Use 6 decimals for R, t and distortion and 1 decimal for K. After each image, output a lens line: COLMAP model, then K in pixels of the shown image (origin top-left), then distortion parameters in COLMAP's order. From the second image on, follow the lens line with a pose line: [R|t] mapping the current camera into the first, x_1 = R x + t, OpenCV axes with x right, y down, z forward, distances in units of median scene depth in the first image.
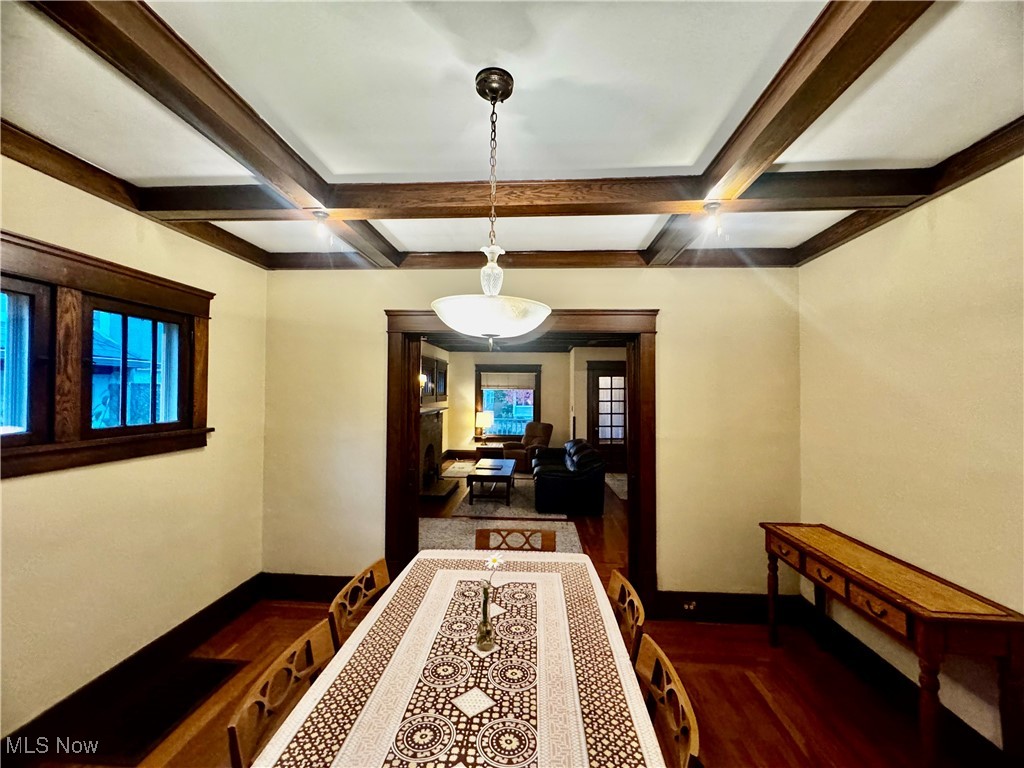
lens RADIAL K [[412.0, 0, 511.1], [0, 412.0, 386.0], [0, 0, 1]] dist [-0.007701, -0.000294]
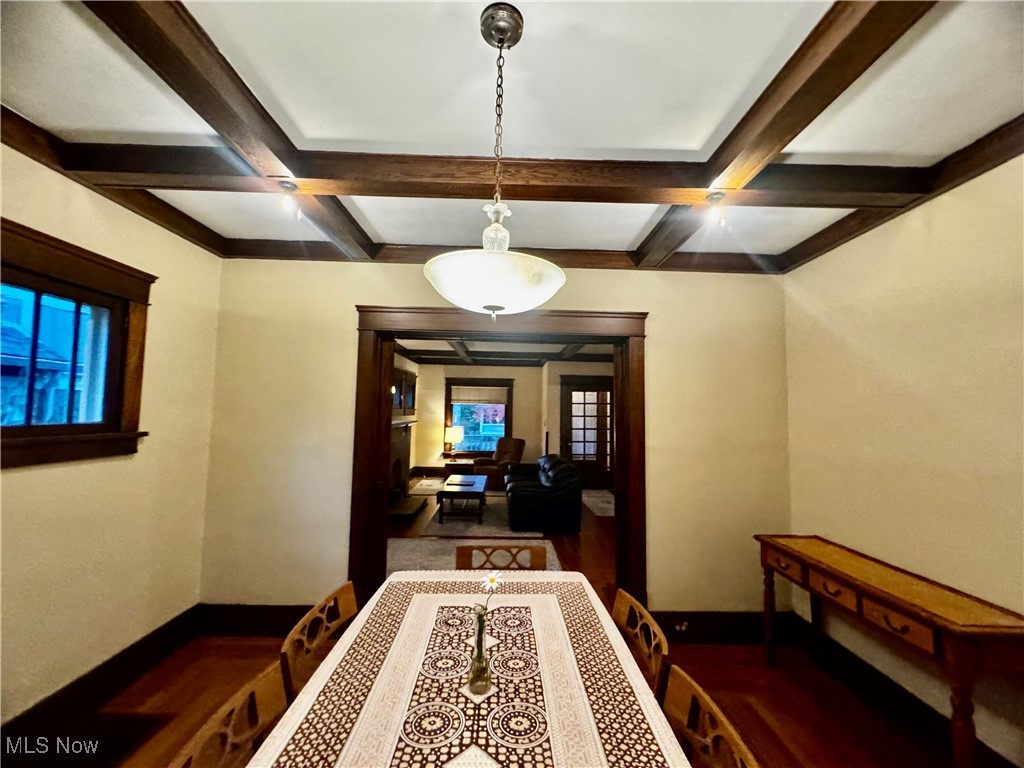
lens RADIAL K [[412.0, 0, 512.7], [0, 412.0, 385.0], [0, 0, 1]] dist [-0.007701, -0.000294]
pose [[0.996331, 0.015547, 0.084162, -0.052183], [-0.011458, 0.998740, -0.048852, 0.049531], [-0.084815, 0.047709, 0.995254, 0.107204]]
